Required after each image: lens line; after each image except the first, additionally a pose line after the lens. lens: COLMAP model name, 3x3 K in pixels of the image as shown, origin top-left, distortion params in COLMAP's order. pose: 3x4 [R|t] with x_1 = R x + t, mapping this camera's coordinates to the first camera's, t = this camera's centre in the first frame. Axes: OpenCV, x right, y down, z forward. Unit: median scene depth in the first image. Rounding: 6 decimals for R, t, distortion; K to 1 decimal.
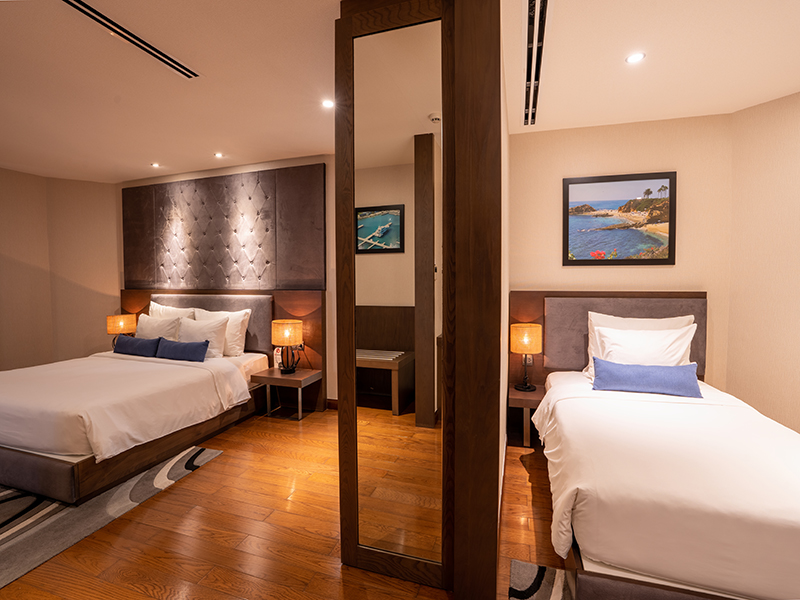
lens RADIAL K [[372.9, 0, 404.1], [0, 372.9, 297.1], [0, 0, 1]] dist [-0.048893, 0.011980]
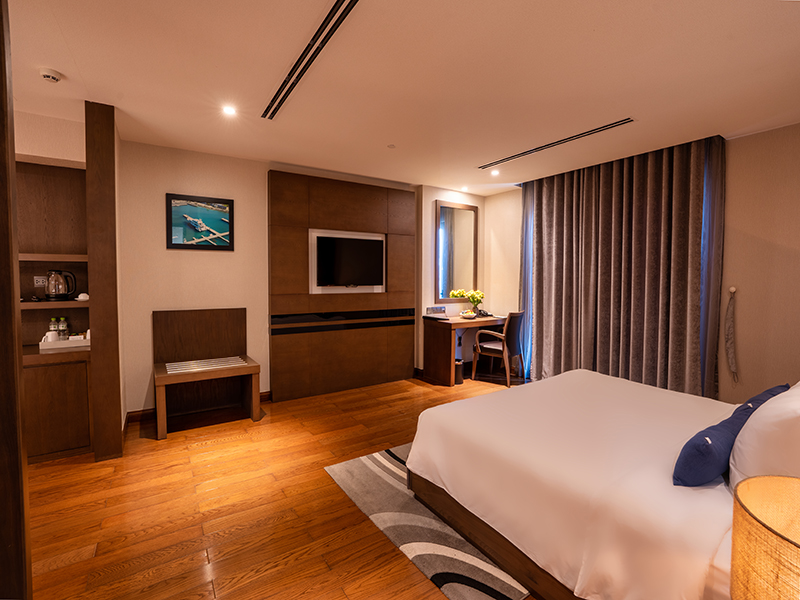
lens RADIAL K [[372.9, 0, 397.4], [0, 372.9, 293.9], [0, 0, 1]] dist [-0.048893, 0.011980]
pose [[-0.634329, 0.032128, -0.772395, -0.046074], [-0.036860, 0.996743, 0.071731, -0.043196], [0.772184, 0.073971, -0.631079, 0.894668]]
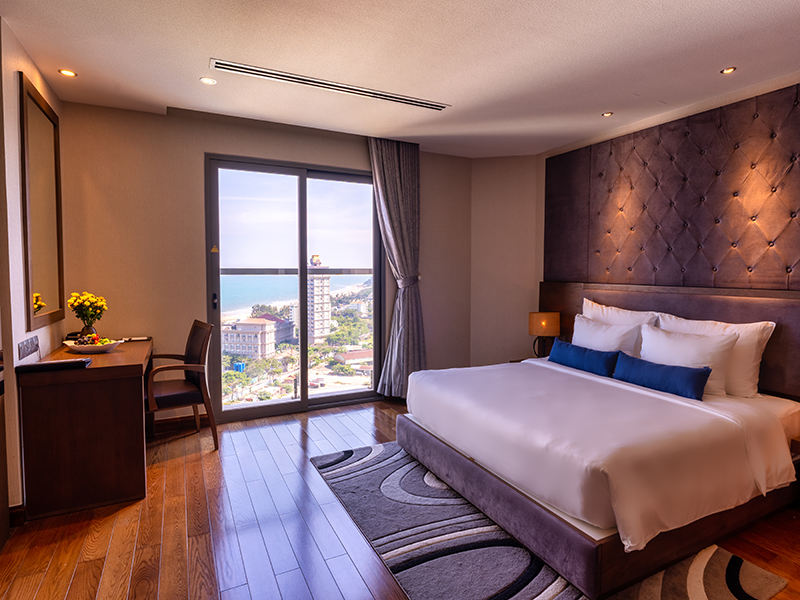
lens RADIAL K [[440.8, 0, 400.4], [0, 440.8, 295.5], [0, 0, 1]] dist [-0.000544, -0.004519]
pose [[0.699696, 0.047927, -0.712832, -0.340758], [-0.039187, 0.998820, 0.028690, -0.006720], [0.713365, 0.007860, 0.700748, 0.081542]]
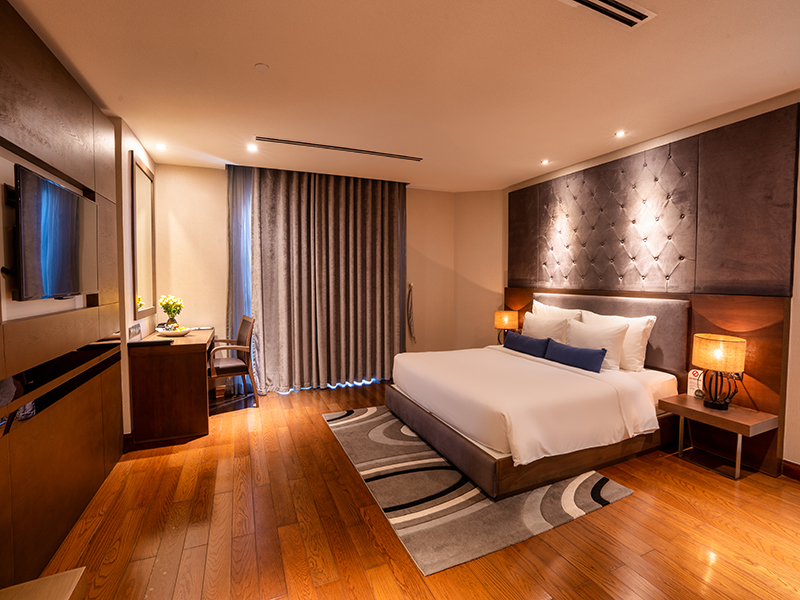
lens RADIAL K [[372.9, 0, 400.7], [0, 372.9, 296.1], [0, 0, 1]] dist [-0.048893, 0.011980]
pose [[0.657162, 0.040151, -0.752679, -0.185319], [-0.037377, 0.999088, 0.020662, -0.007047], [0.752822, 0.014555, 0.658063, 0.056086]]
